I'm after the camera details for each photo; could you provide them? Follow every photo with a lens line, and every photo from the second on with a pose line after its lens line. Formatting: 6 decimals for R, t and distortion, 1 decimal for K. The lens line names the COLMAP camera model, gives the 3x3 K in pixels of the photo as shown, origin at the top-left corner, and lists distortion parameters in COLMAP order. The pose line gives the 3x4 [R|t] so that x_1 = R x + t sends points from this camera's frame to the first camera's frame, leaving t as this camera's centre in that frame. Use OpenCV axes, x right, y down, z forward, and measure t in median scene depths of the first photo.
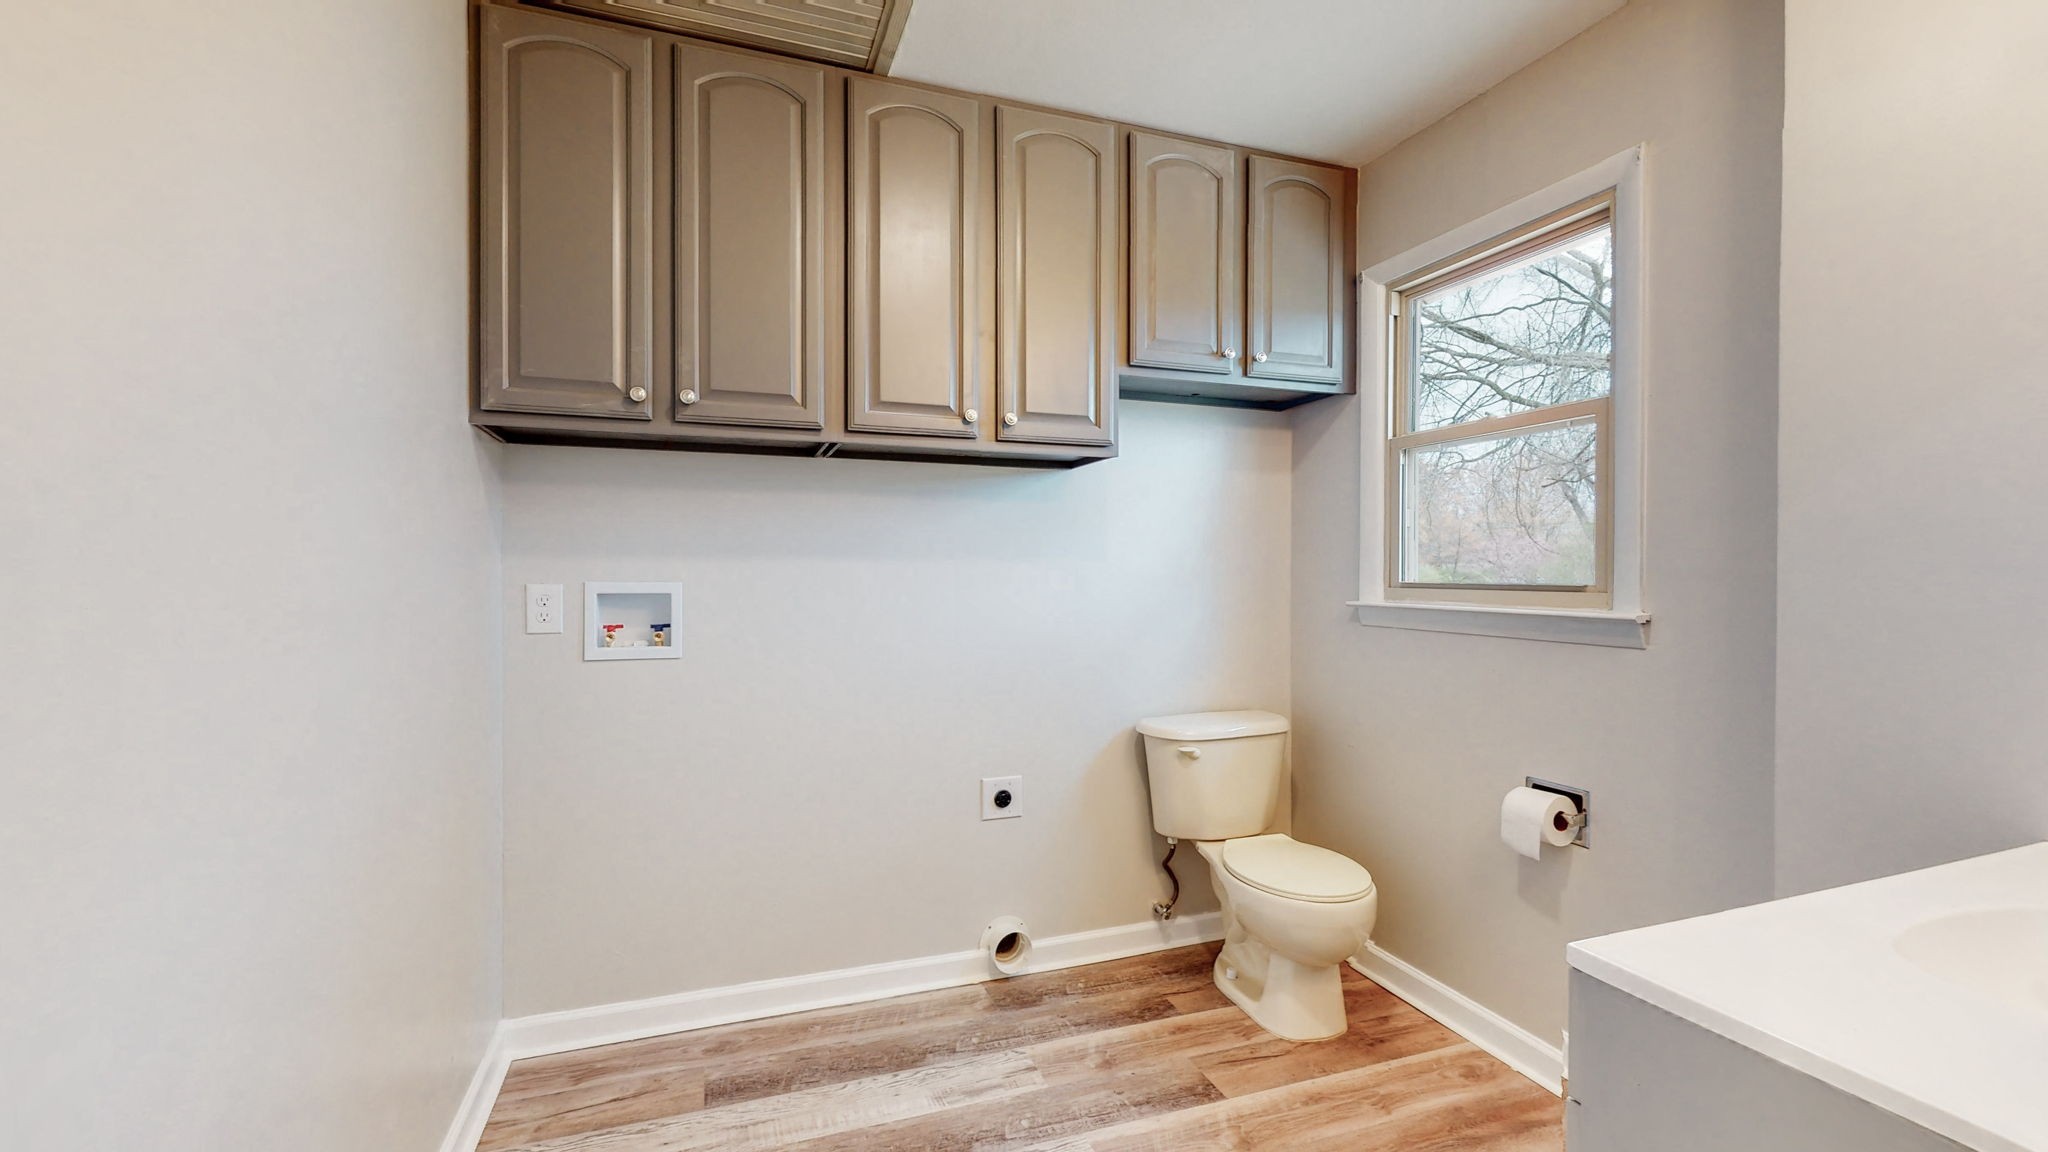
lens RADIAL K [[848.0, 0, 1025.6], [0, 848.0, 581.3], [0, 0, 1]] dist [0.000033, 0.000515]
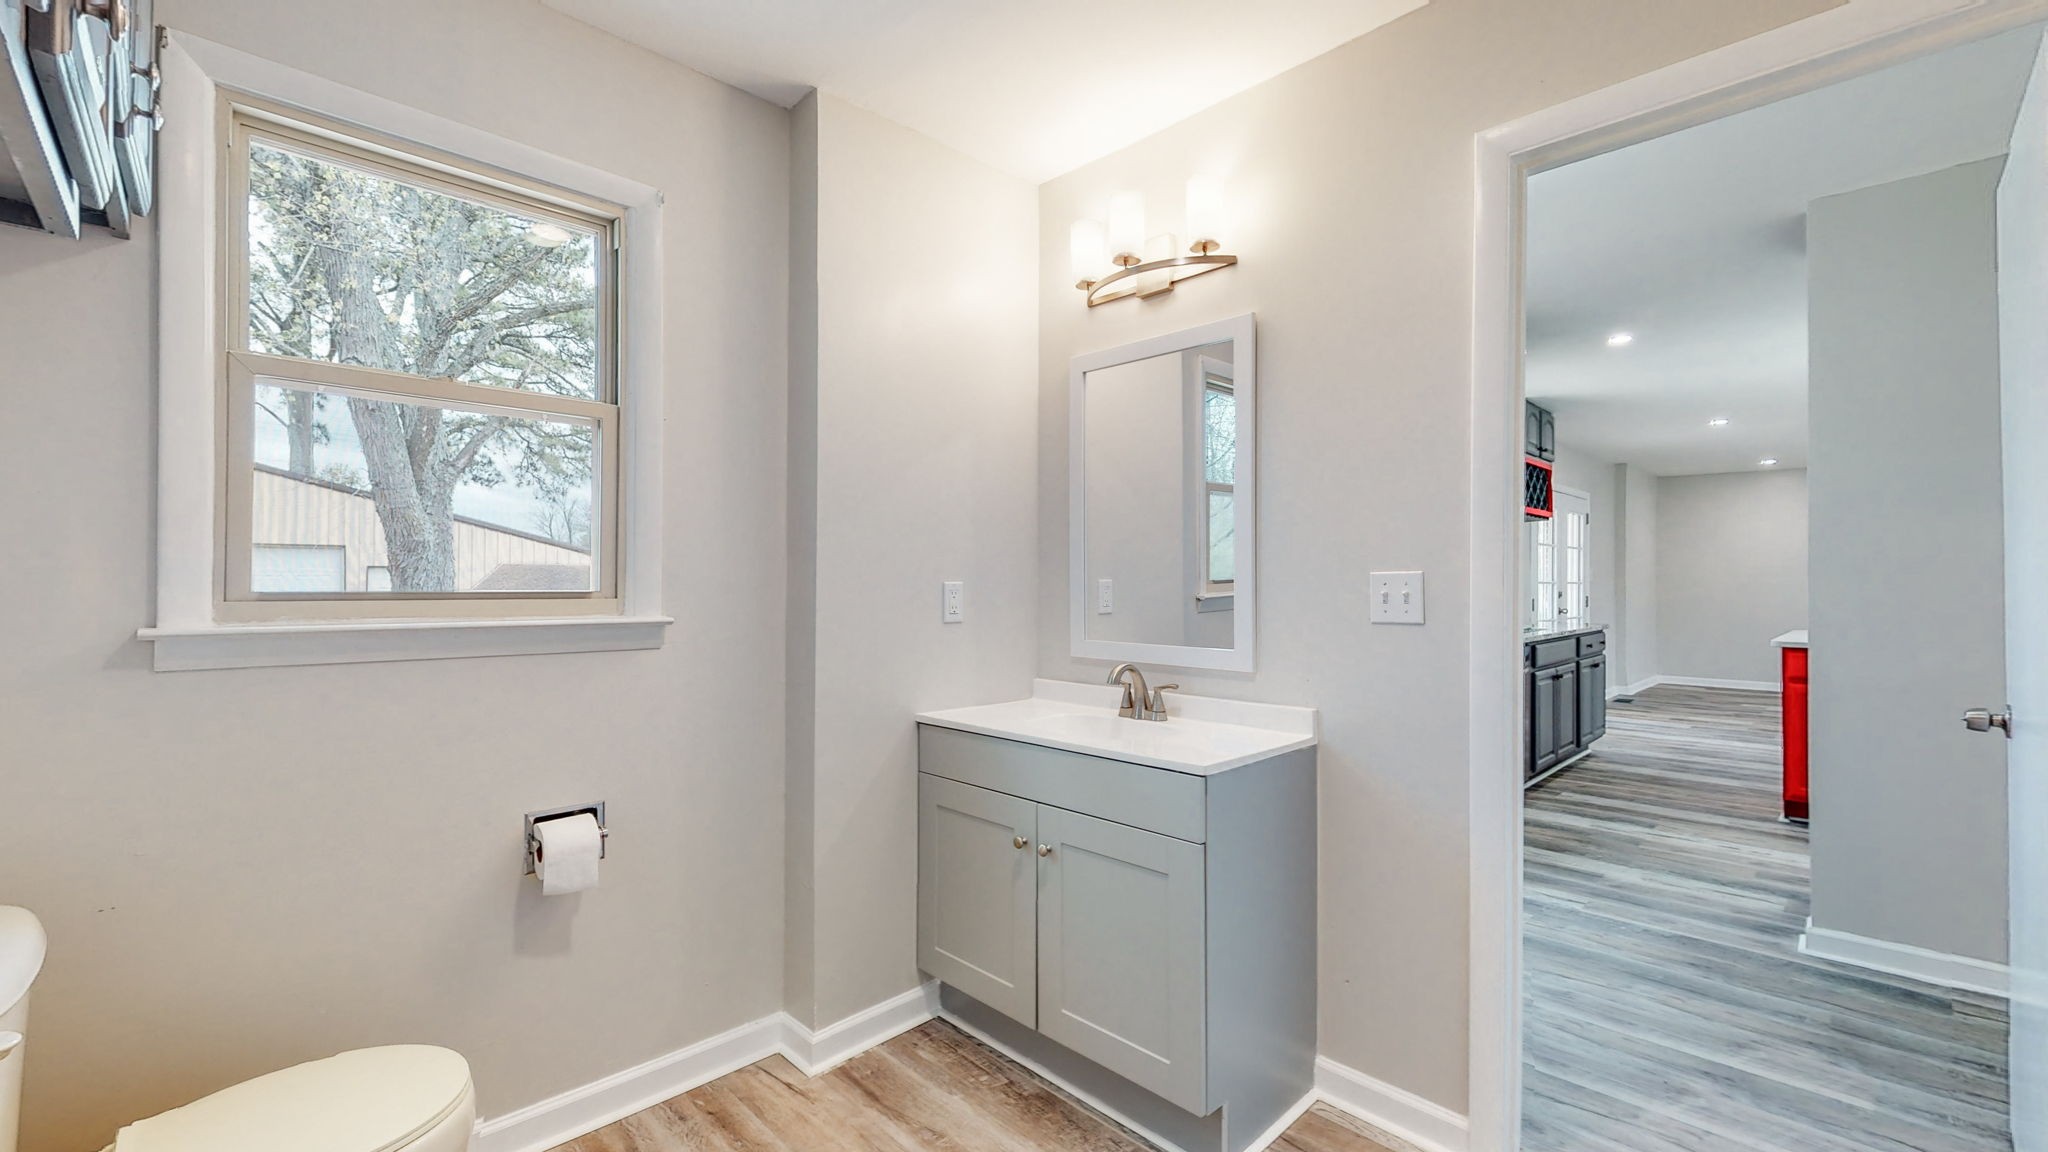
lens RADIAL K [[848.0, 0, 1013.5], [0, 848.0, 576.6], [0, 0, 1]] dist [0.000033, 0.000515]
pose [[-0.416794, 0.000647, 0.909001, -0.343901], [-0.001279, 0.999998, -0.001298, -0.009571], [-0.909000, -0.001703, -0.416793, 0.762146]]
